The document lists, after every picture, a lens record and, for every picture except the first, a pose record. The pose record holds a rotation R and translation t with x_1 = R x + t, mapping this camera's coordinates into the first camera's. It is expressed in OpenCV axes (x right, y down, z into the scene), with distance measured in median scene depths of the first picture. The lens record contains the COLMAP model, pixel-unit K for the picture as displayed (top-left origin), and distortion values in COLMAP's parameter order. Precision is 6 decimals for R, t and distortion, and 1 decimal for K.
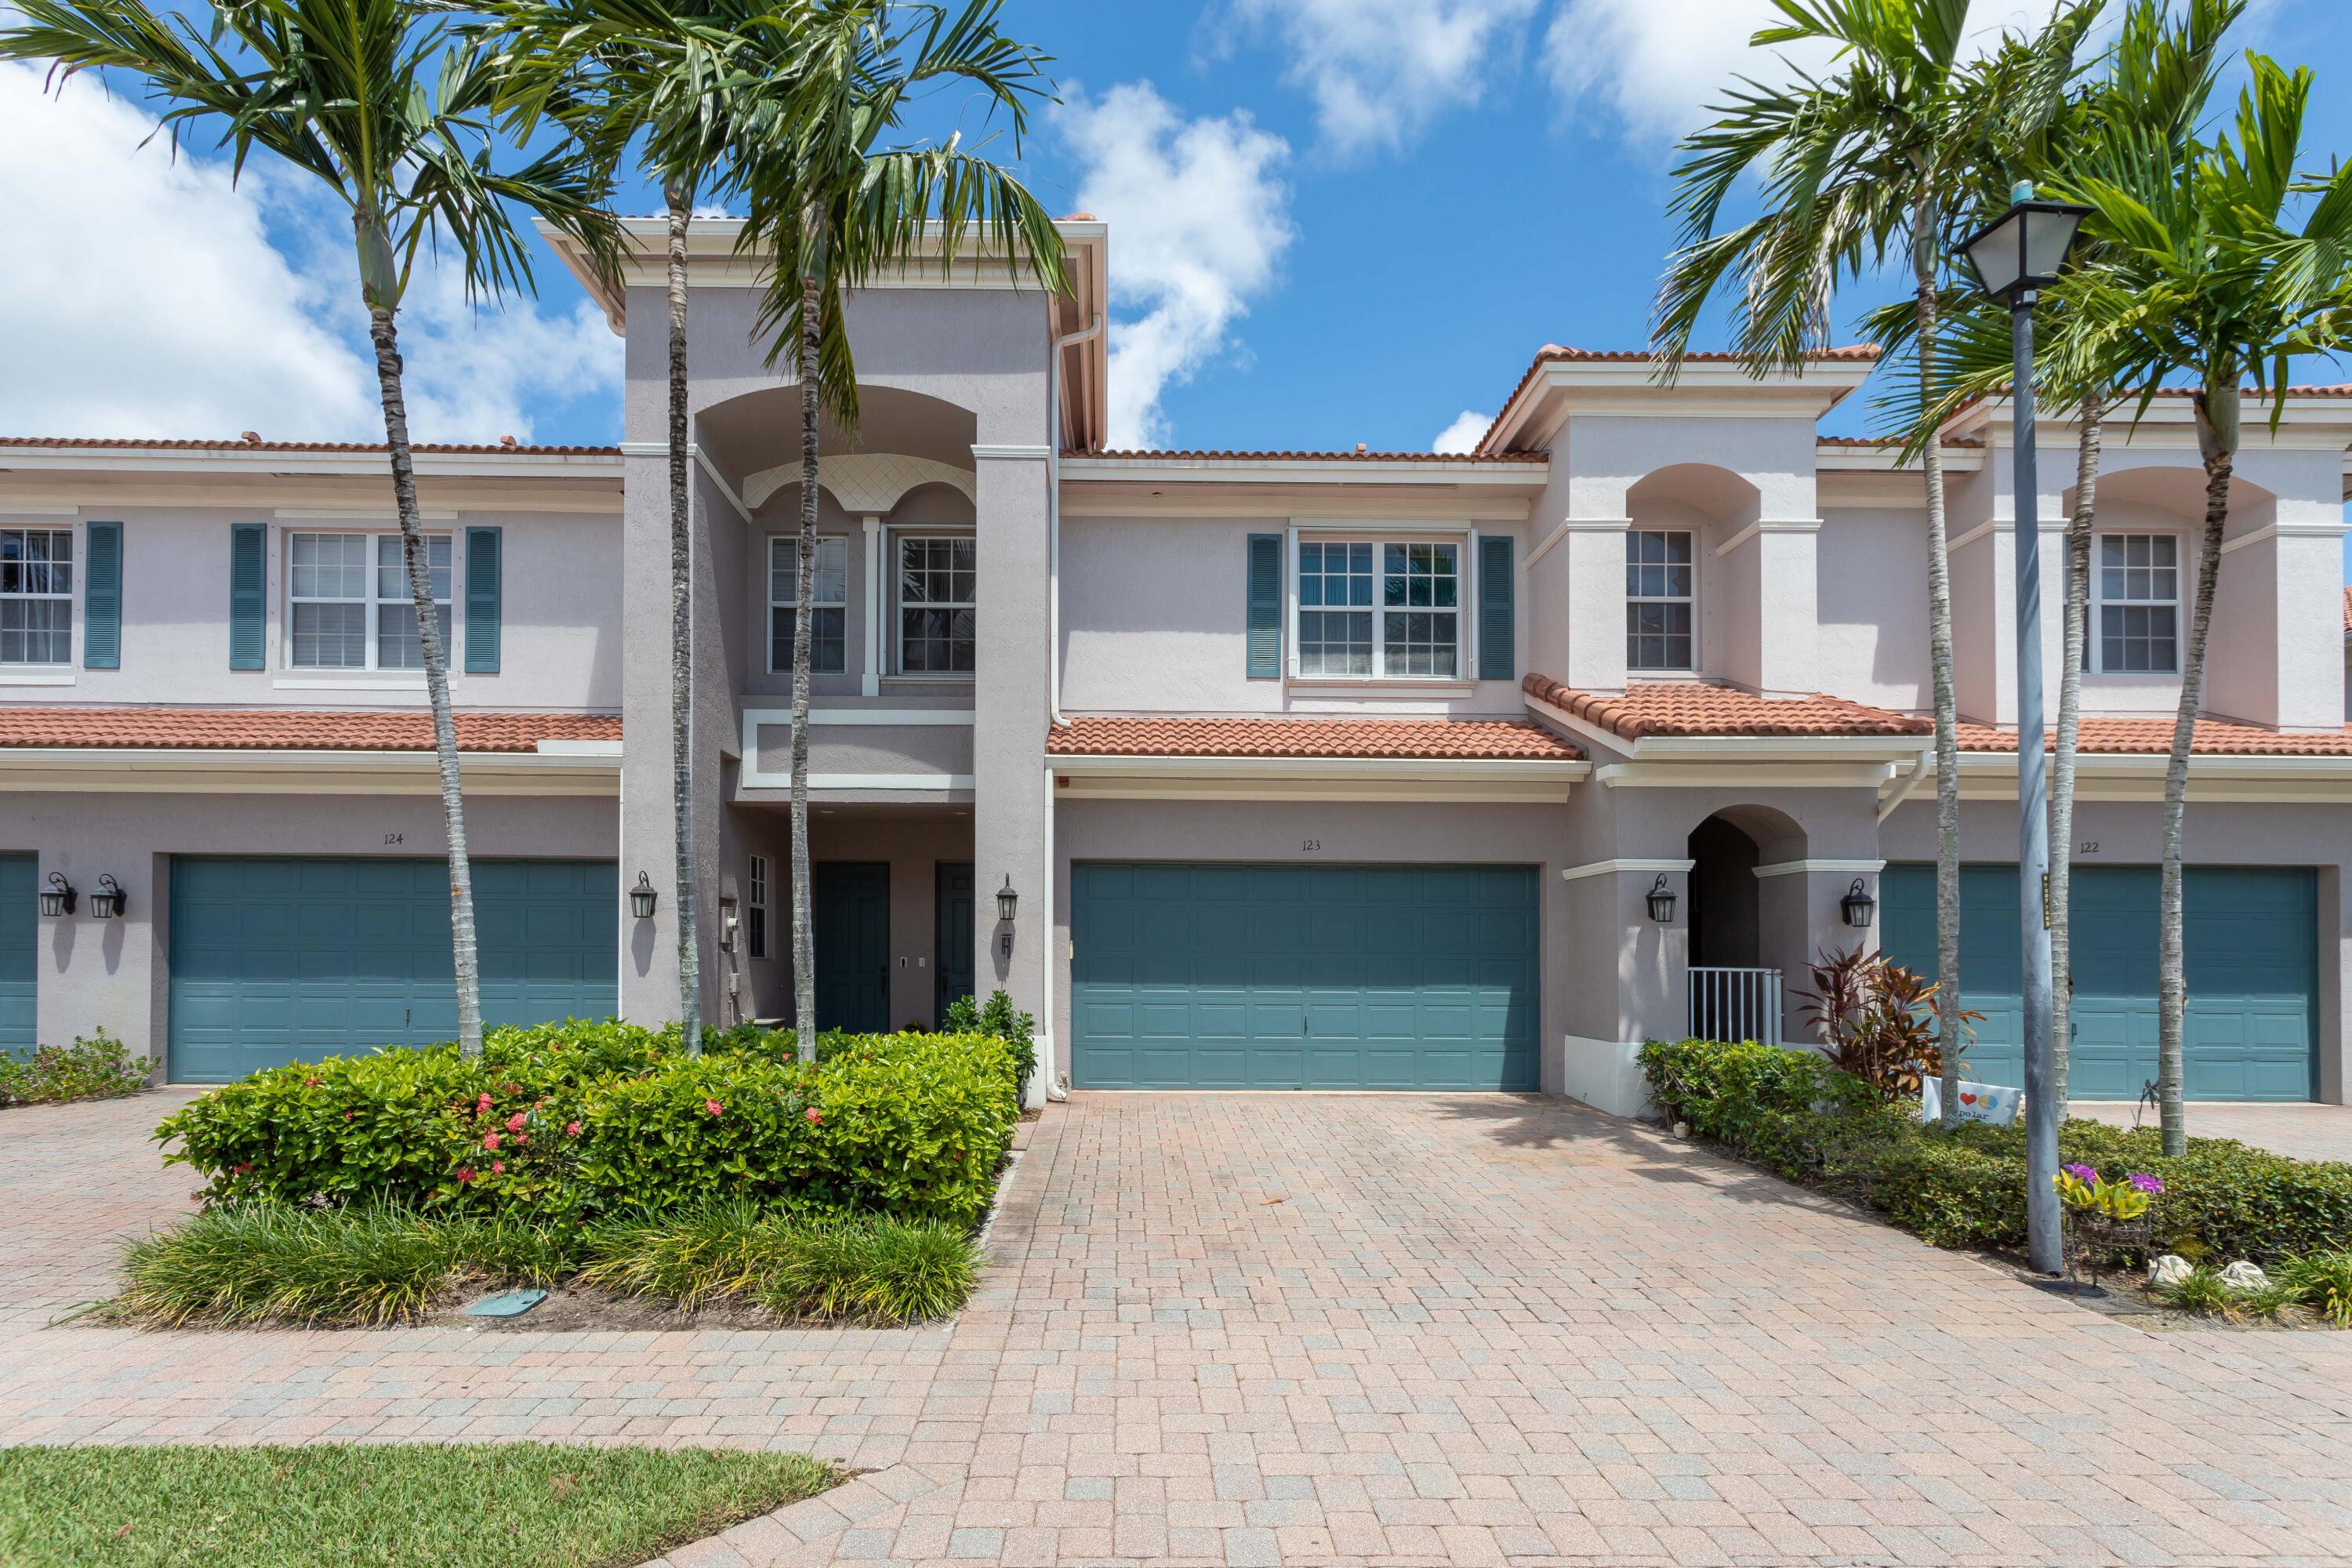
lens RADIAL K [[1157.3, 0, 1176.0], [0, 1157.3, 784.0], [0, 0, 1]] dist [0.002955, 0.000542]
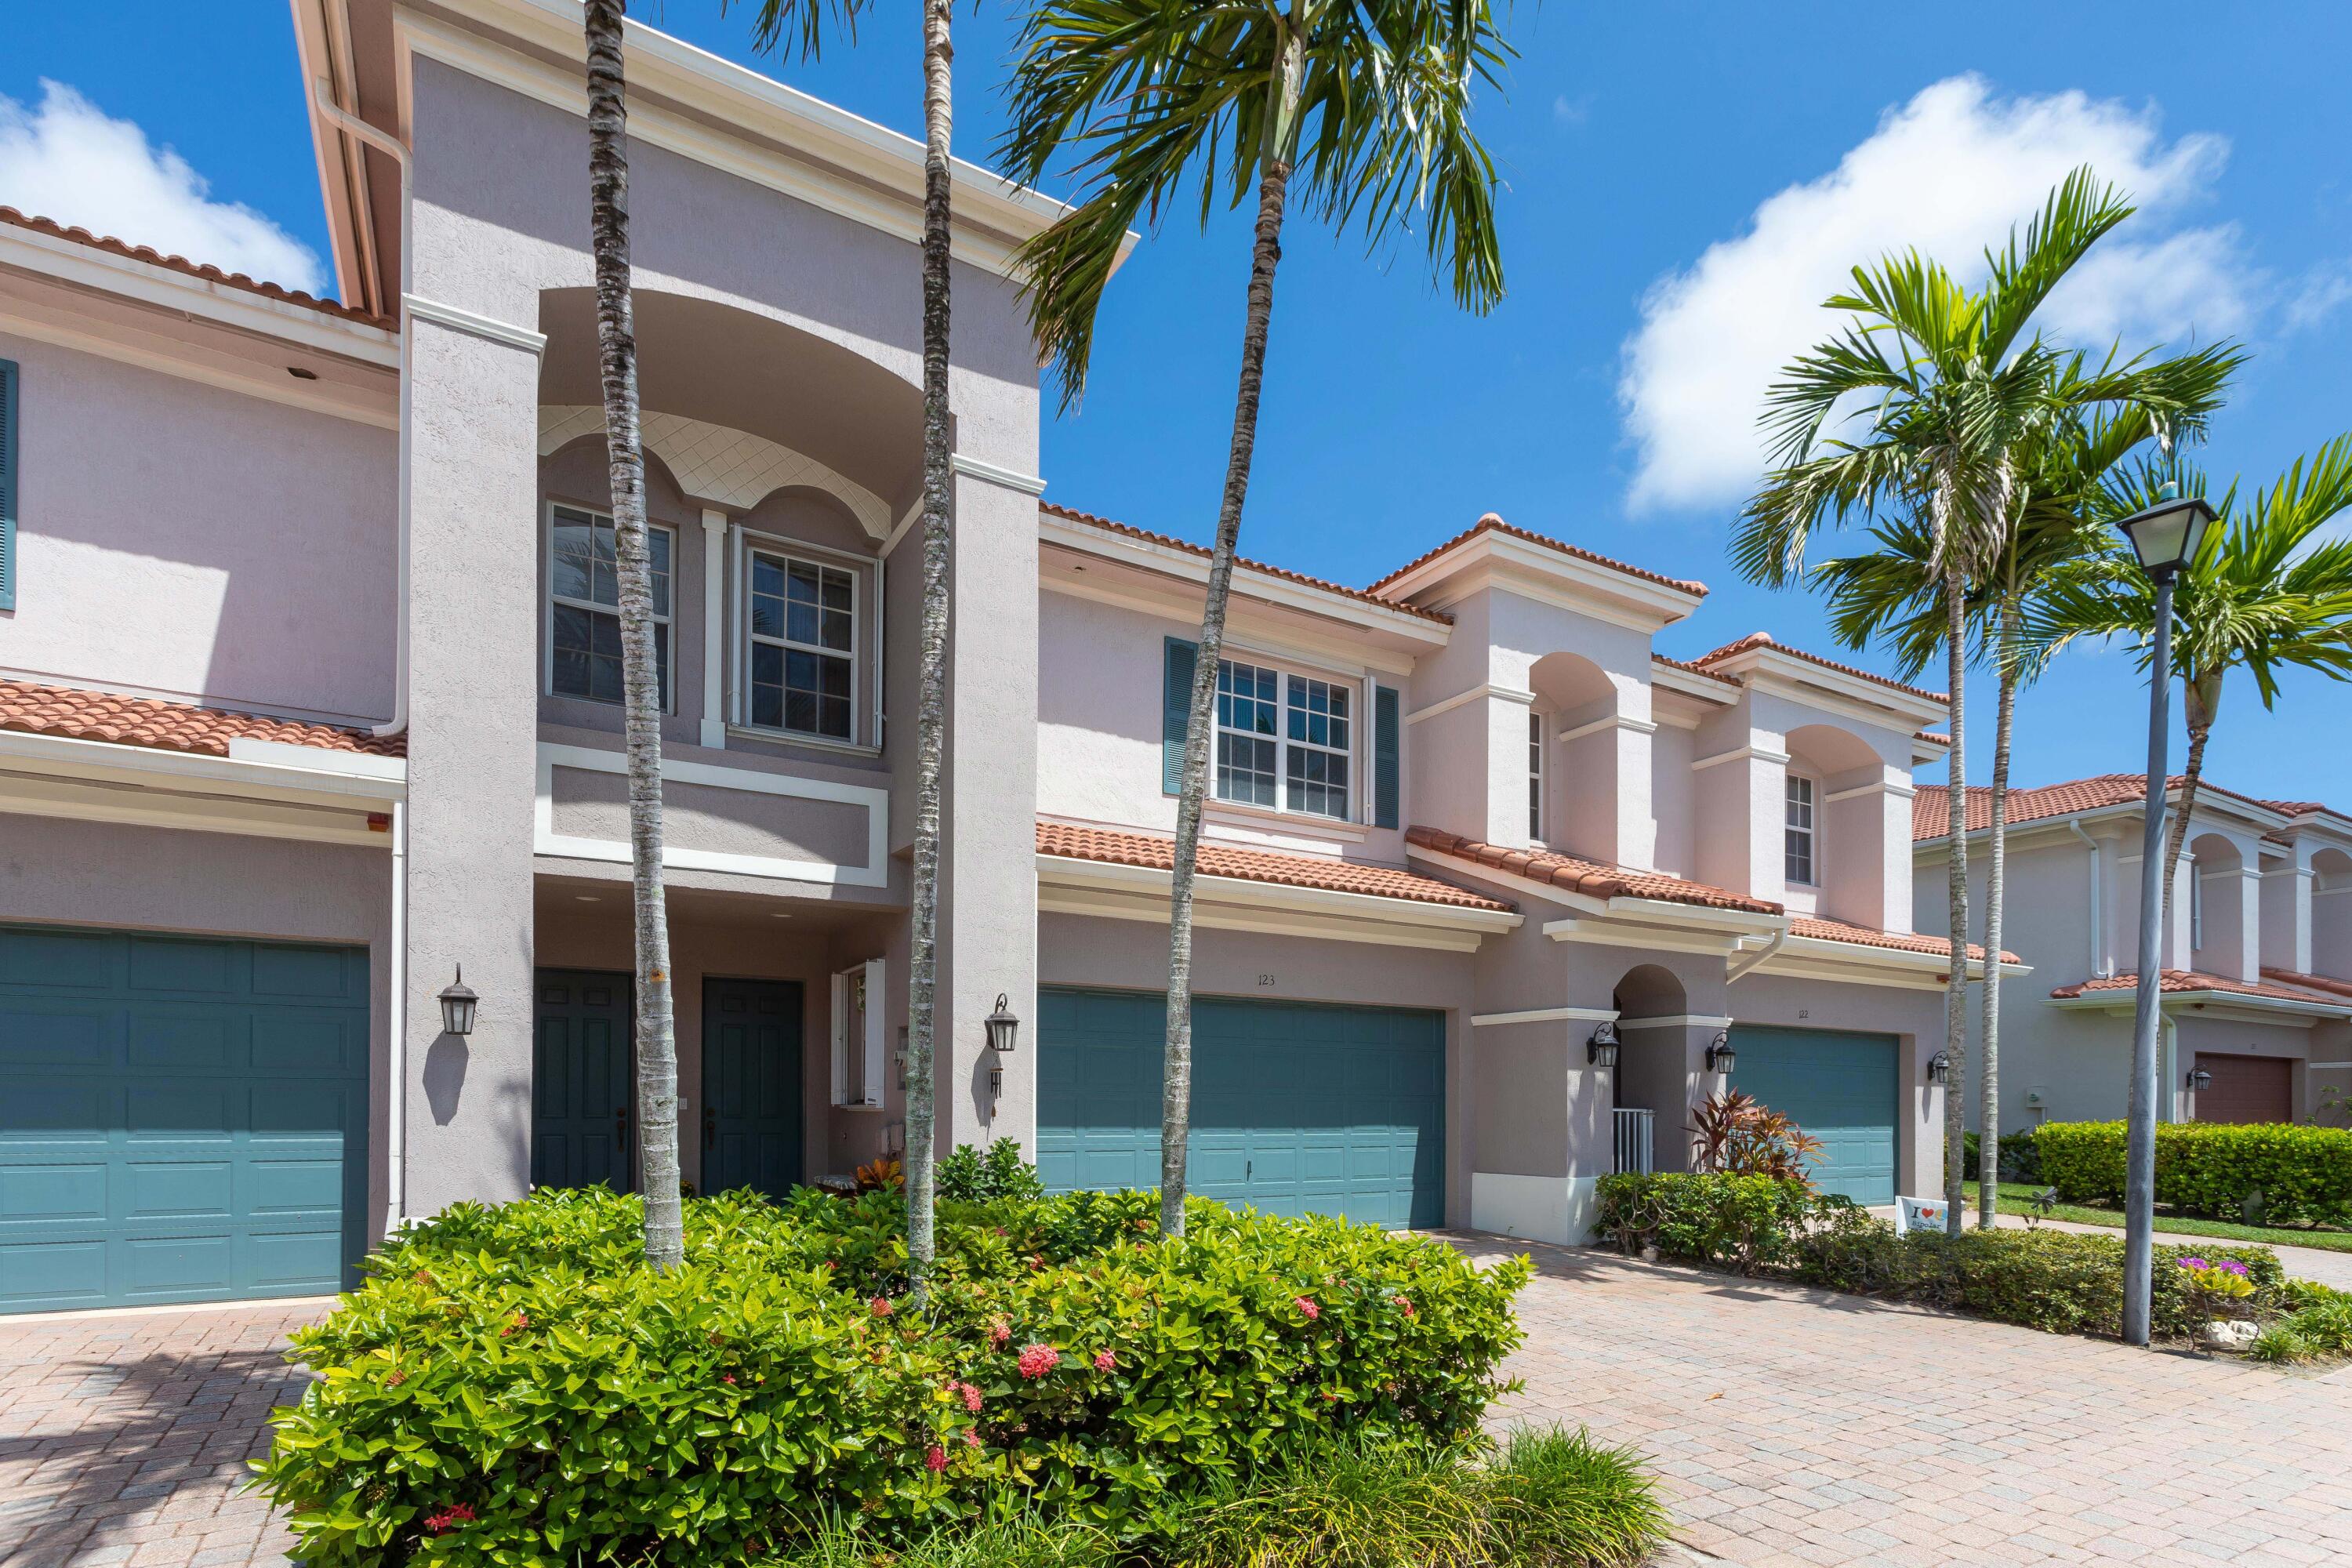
lens RADIAL K [[1151.9, 0, 1174.2], [0, 1151.9, 958.0], [0, 0, 1]] dist [0.002528, 0.000270]
pose [[0.864145, 0.063364, 0.499237, -0.402581], [-0.075539, 0.997134, 0.004194, 0.035393], [-0.497541, -0.041336, 0.866455, 0.218624]]
